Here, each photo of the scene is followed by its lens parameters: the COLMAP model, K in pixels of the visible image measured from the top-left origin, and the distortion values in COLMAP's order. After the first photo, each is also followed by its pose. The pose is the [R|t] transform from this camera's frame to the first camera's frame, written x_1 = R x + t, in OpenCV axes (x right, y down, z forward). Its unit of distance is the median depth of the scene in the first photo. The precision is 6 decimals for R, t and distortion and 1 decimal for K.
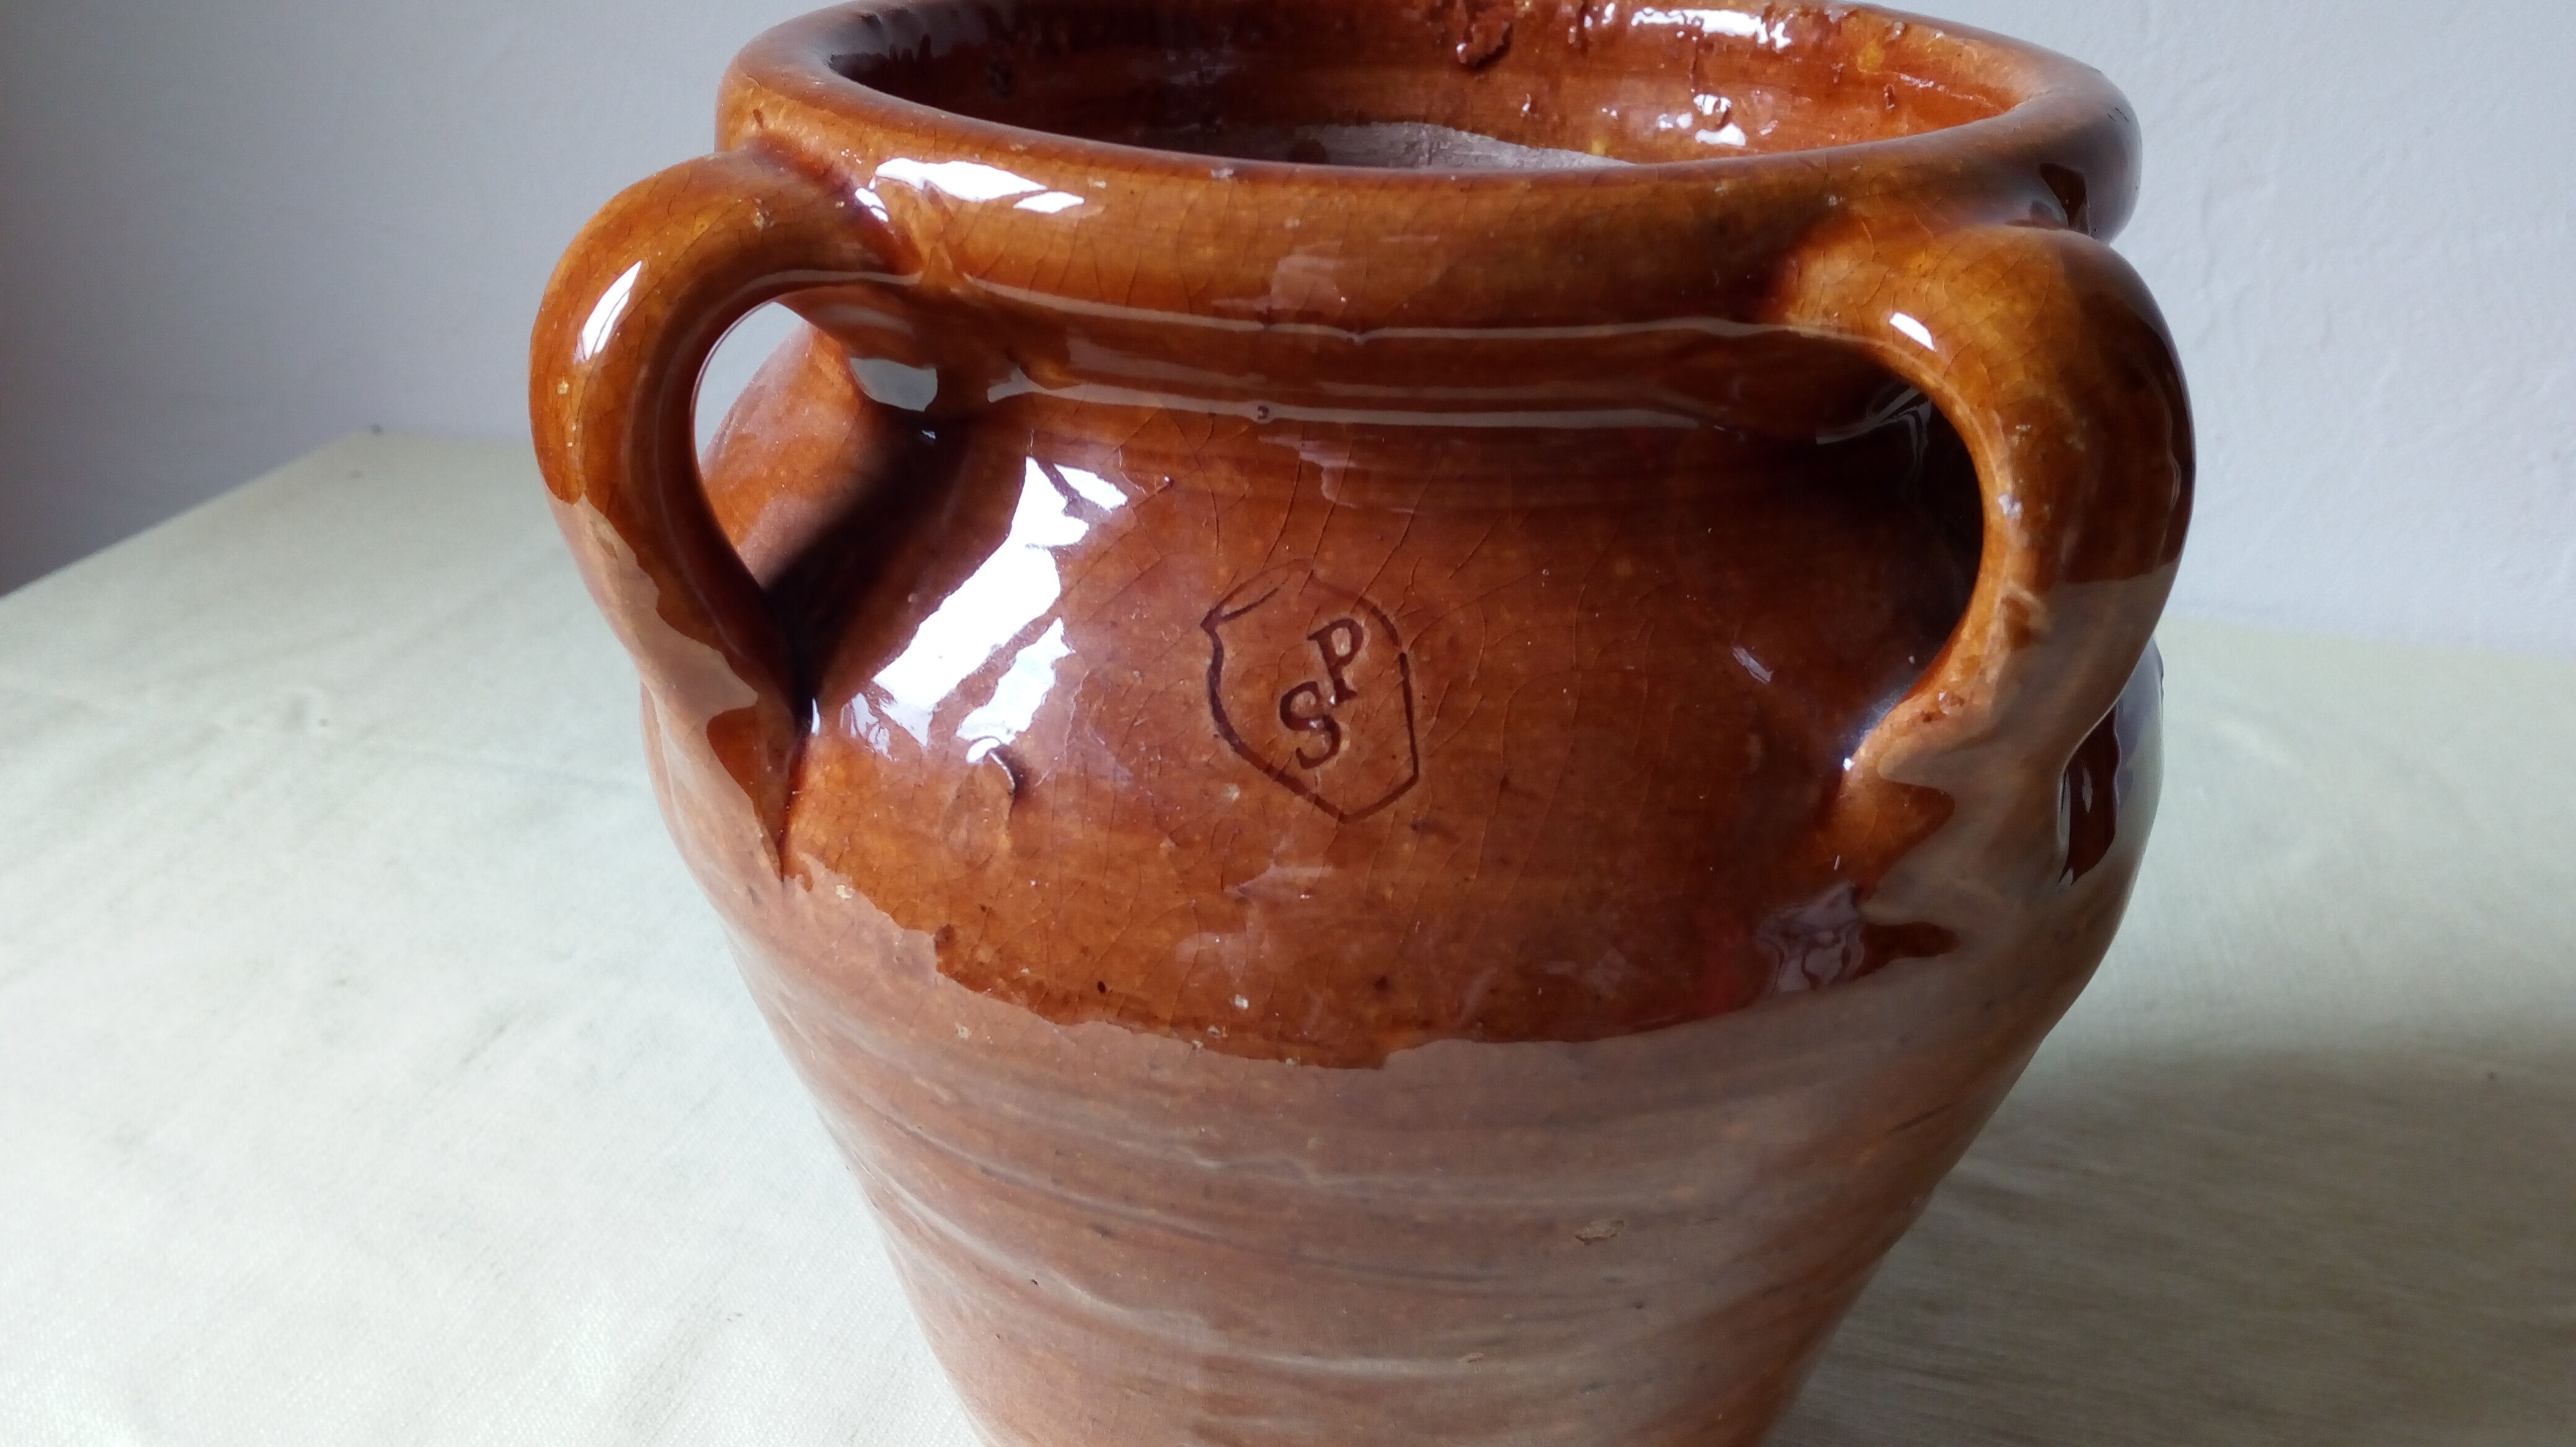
lens RADIAL K [[2120.4, 0, 1288.0], [0, 2120.4, 723.5], [0, 0, 1]] dist [0.097334, -0.176659]
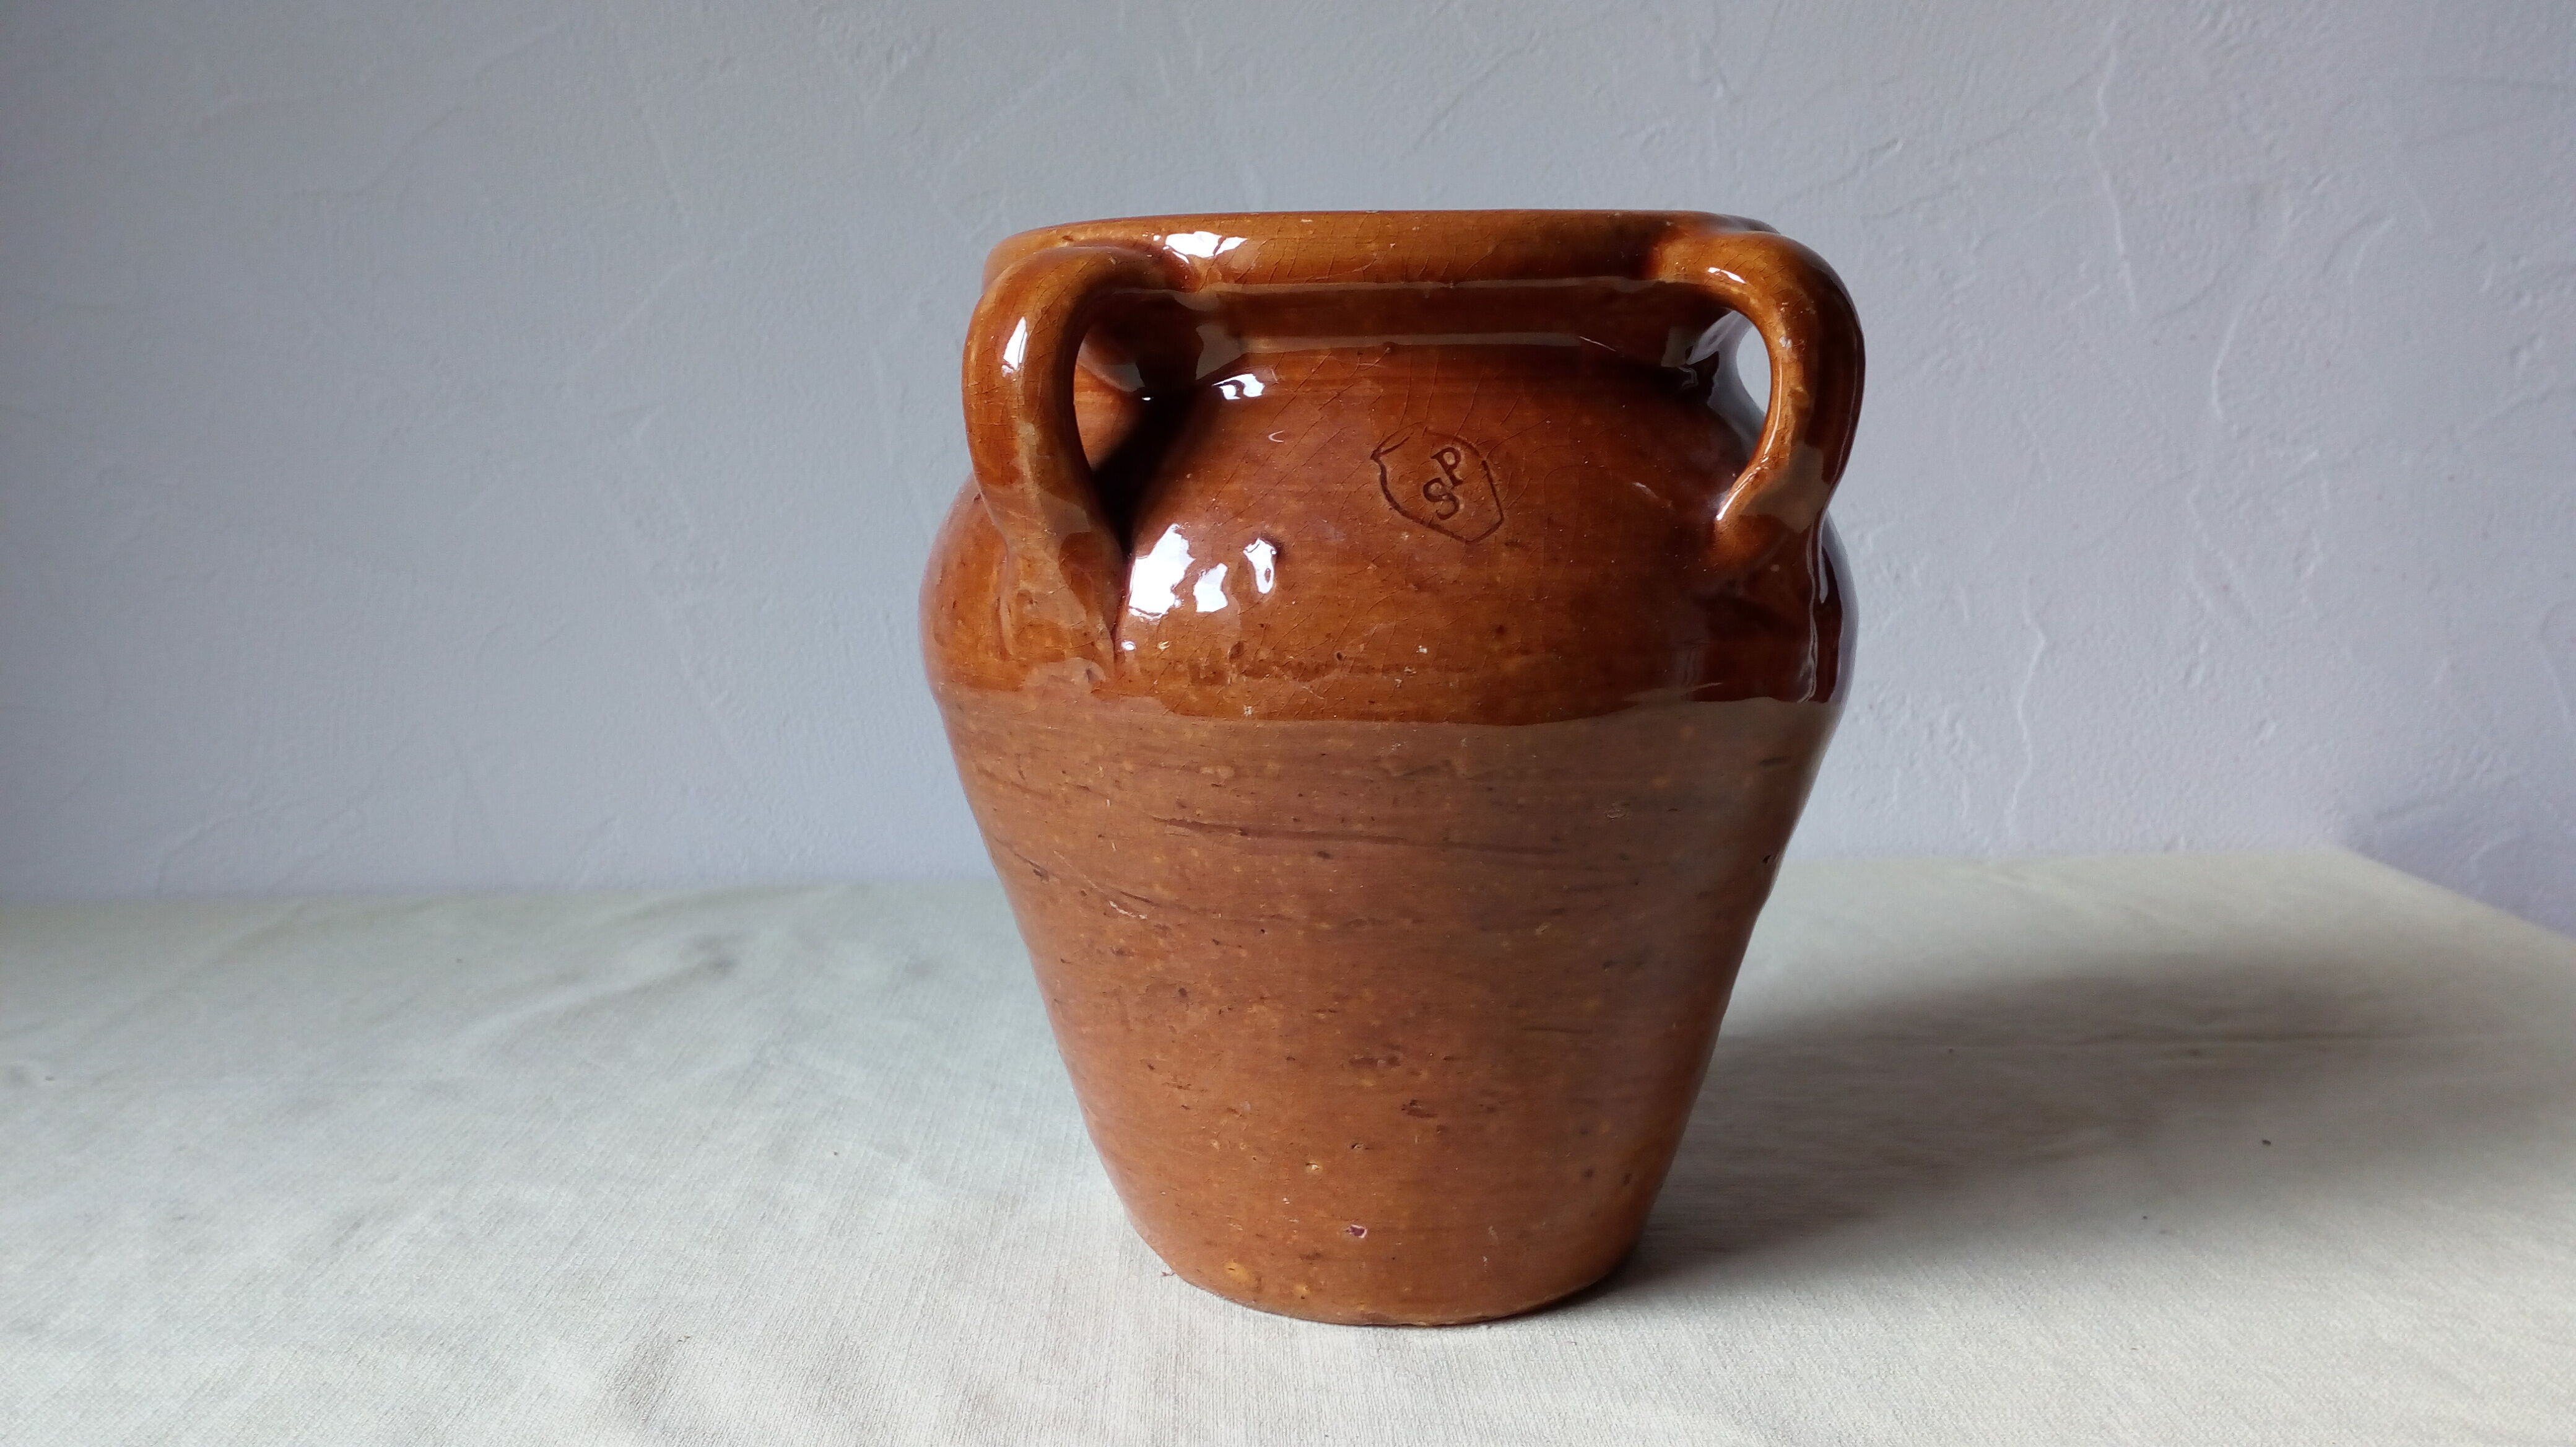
lens RADIAL K [[2111.1, 0, 1288.0], [0, 2111.1, 723.5], [0, 0, 1]] dist [0.109586, -0.217815]
pose [[0.975355, -0.064998, 0.210850, -0.510376], [0.123664, 0.952460, -0.278436, 0.670130], [-0.182729, 0.297649, 0.937025, -0.615637]]
